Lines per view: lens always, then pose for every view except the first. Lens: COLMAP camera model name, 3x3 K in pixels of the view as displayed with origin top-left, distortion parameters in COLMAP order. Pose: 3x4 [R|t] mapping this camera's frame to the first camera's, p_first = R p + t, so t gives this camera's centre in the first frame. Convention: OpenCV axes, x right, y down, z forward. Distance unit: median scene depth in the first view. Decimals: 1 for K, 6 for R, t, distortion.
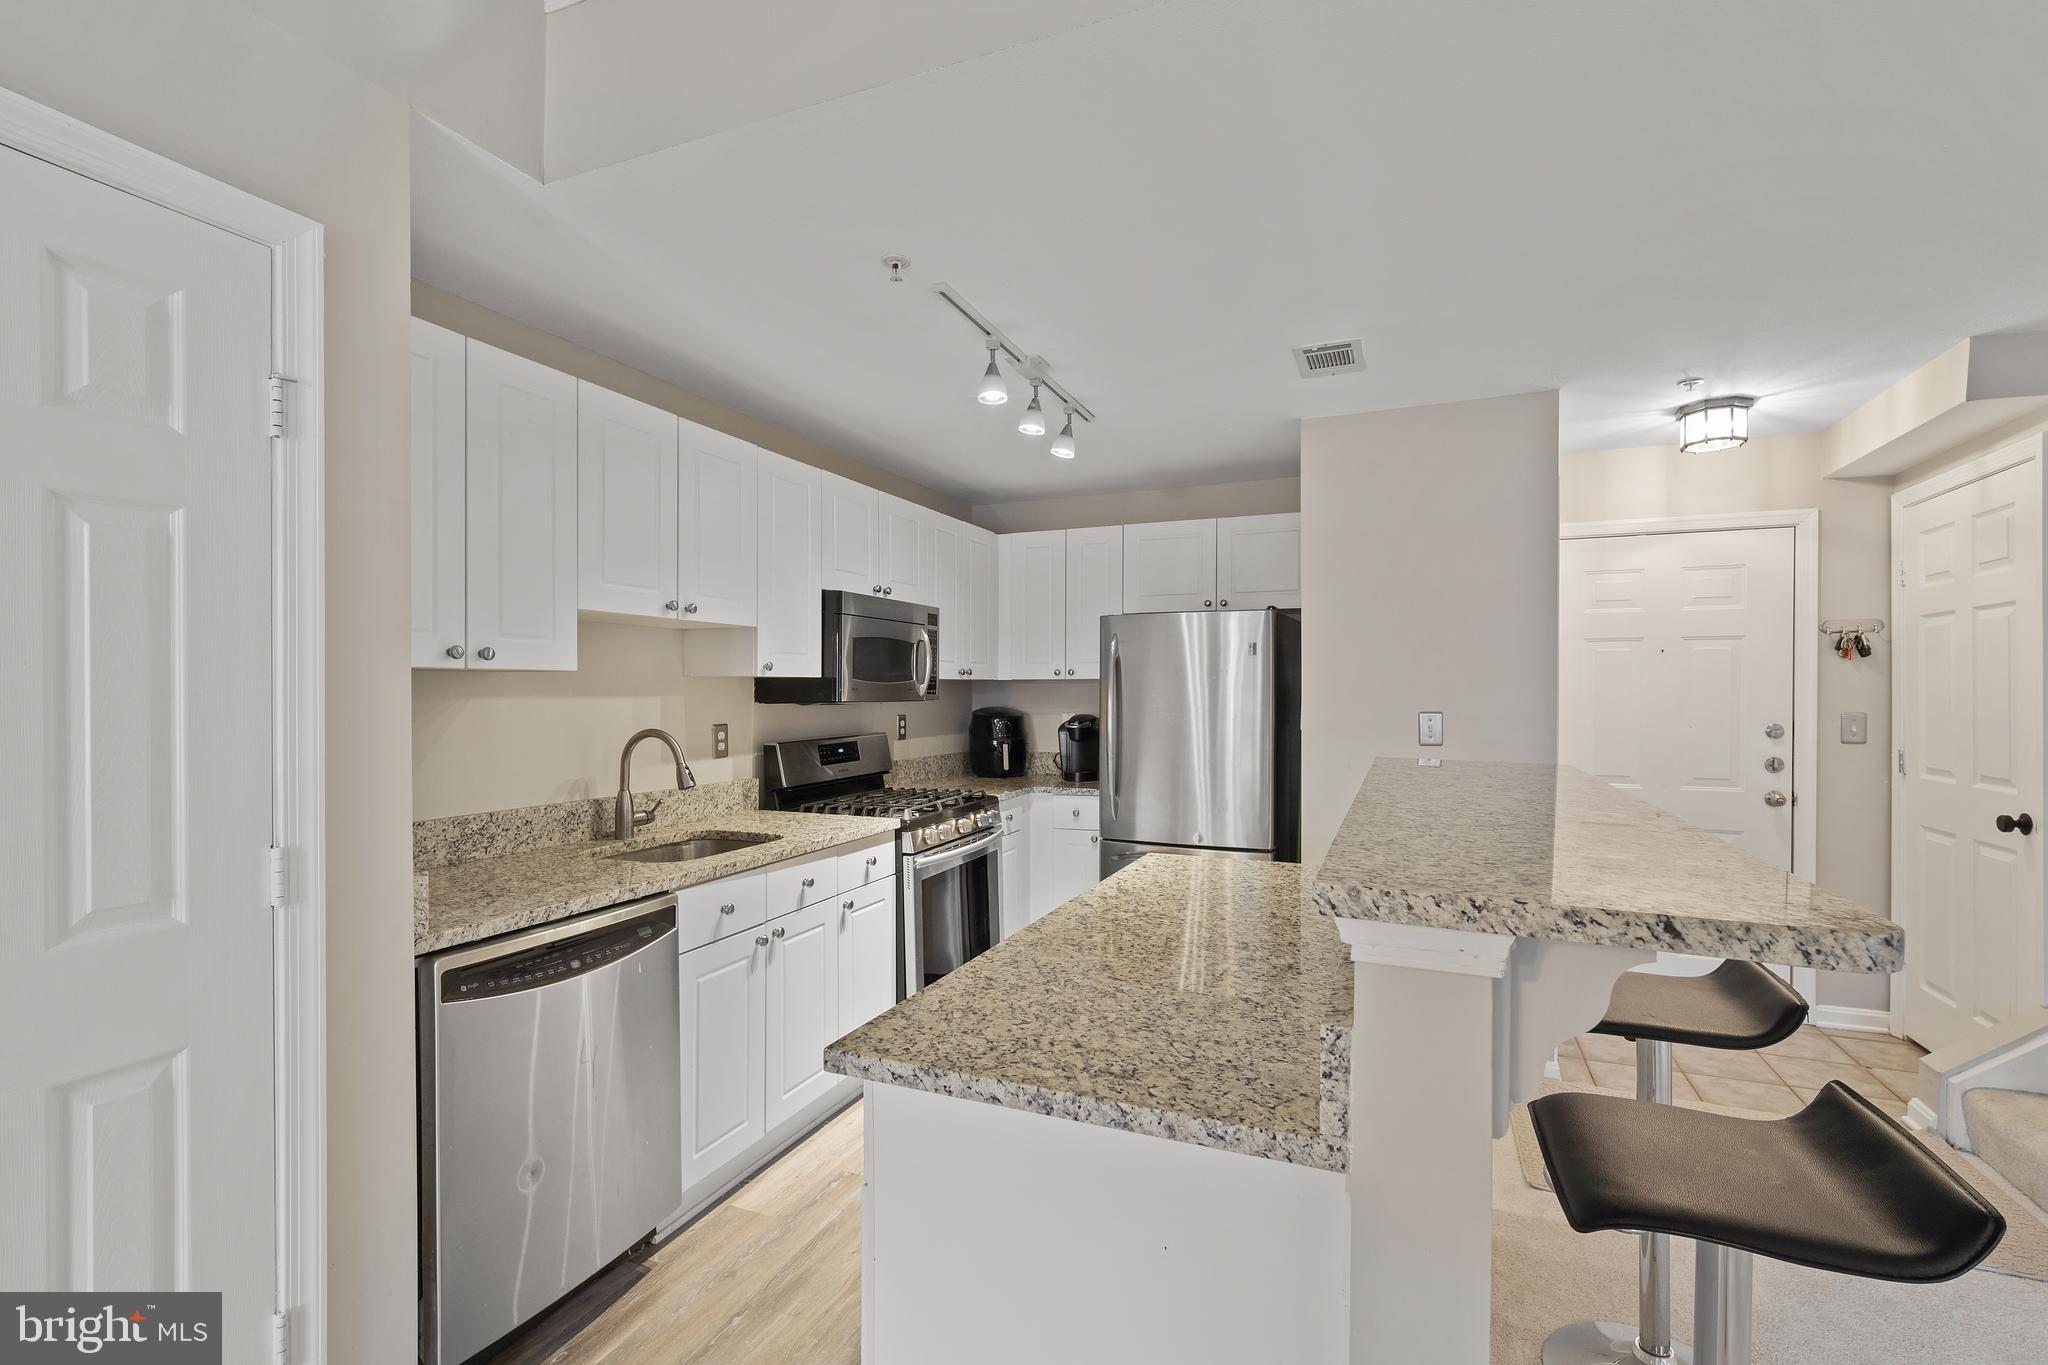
lens RADIAL K [[905.5, 0, 1029.9], [0, 905.5, 698.0], [0, 0, 1]] dist [-0.012029, 0.003583]
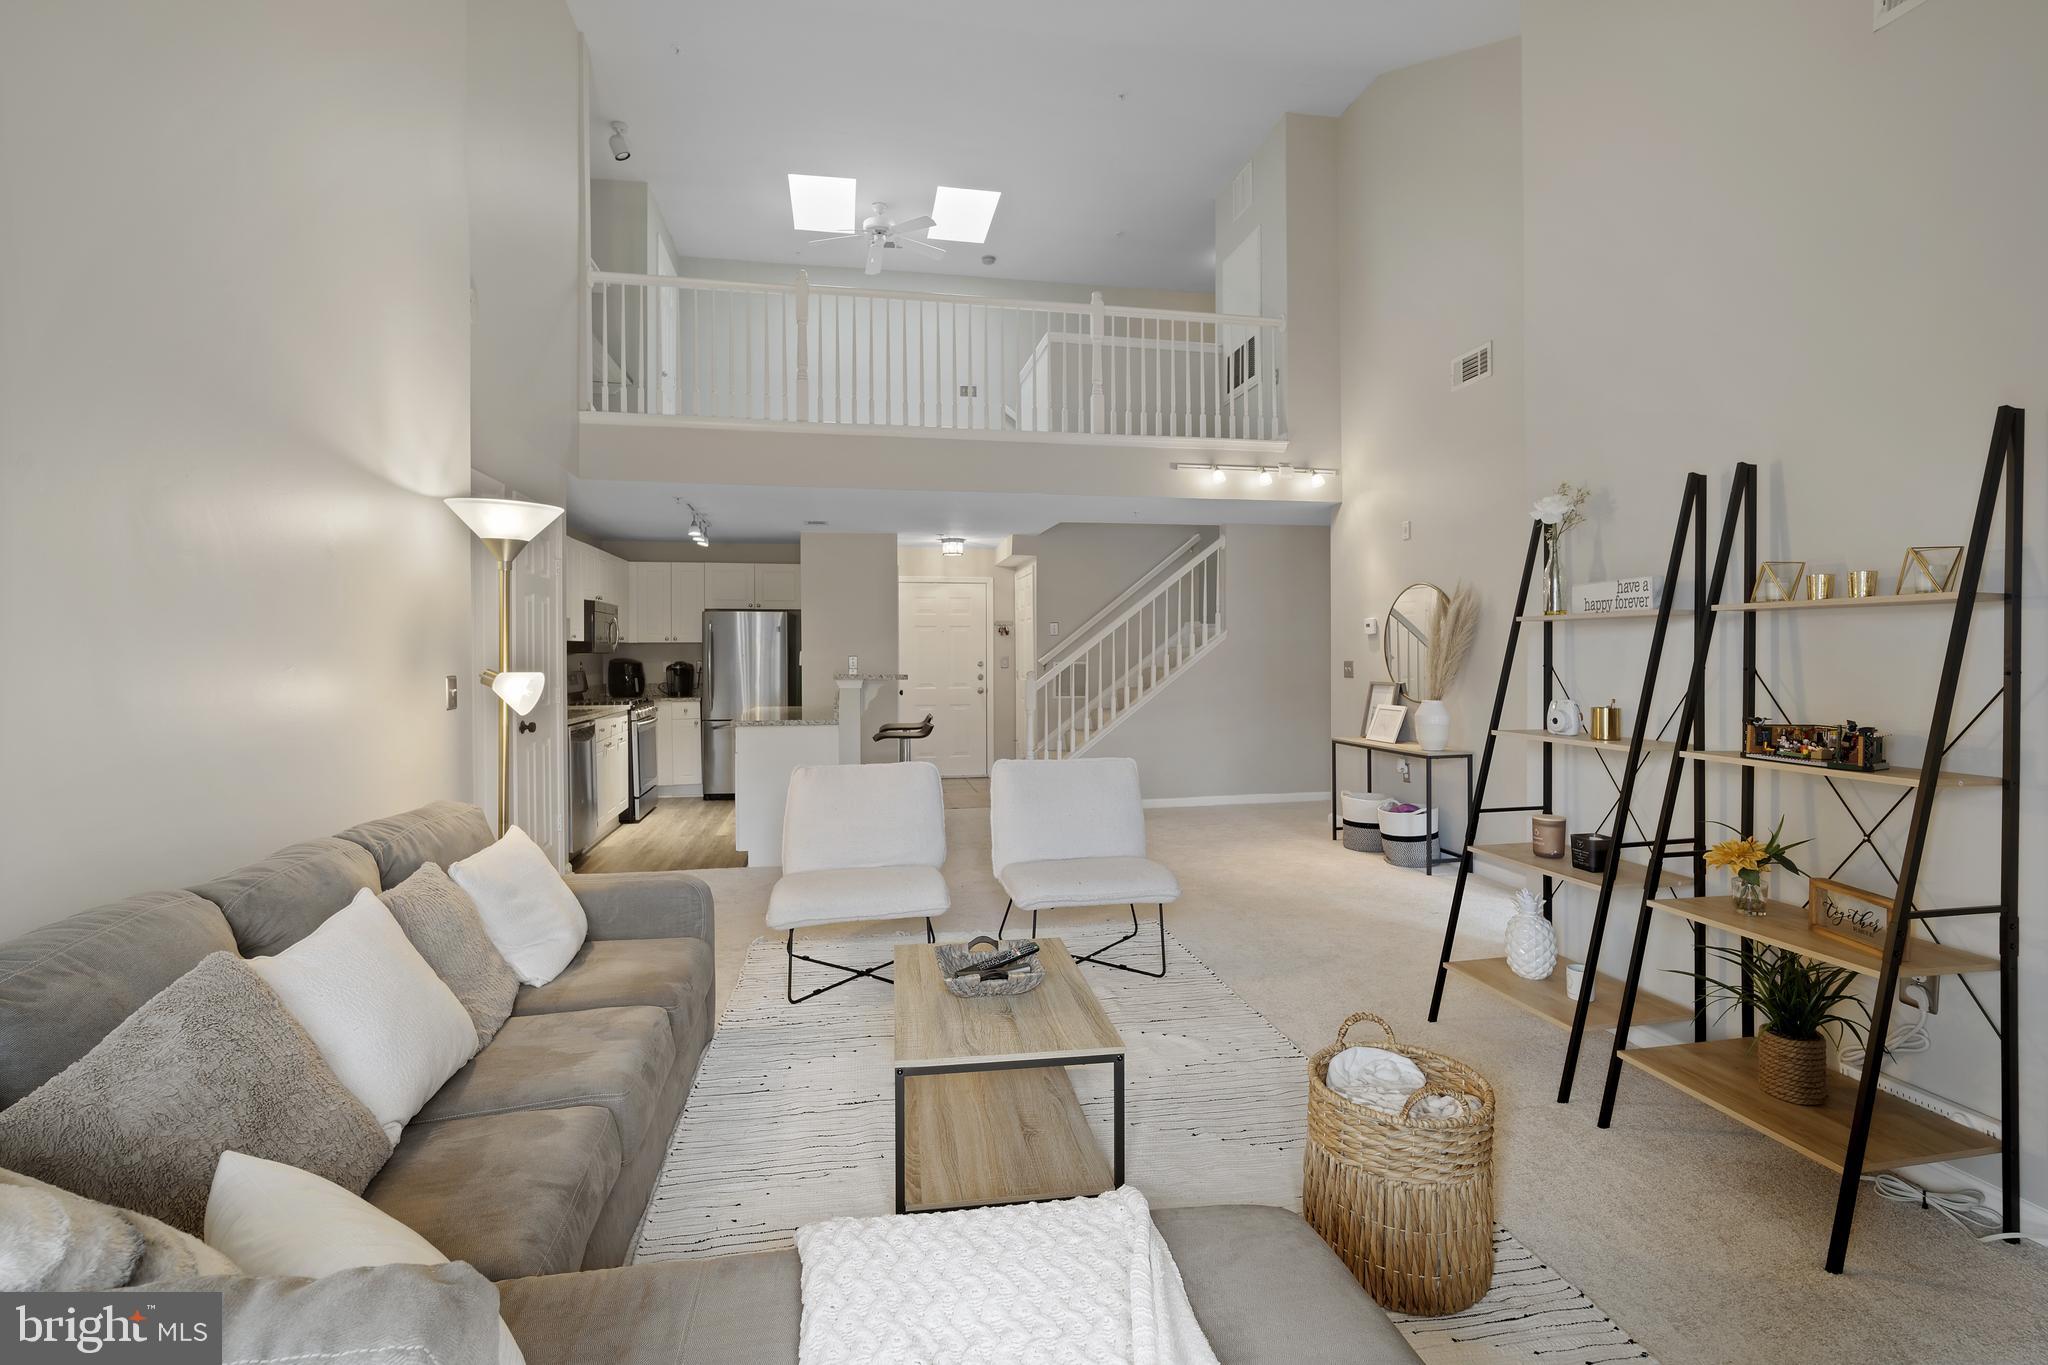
lens RADIAL K [[905.5, 0, 1014.9], [0, 905.5, 657.8], [0, 0, 1]] dist [-0.012029, 0.003583]
pose [[0.829870, -0.005761, 0.557927, -0.554954], [0.007628, 0.999970, -0.001022, 0.025558], [-0.557905, 0.005104, 0.829889, -1.267188]]
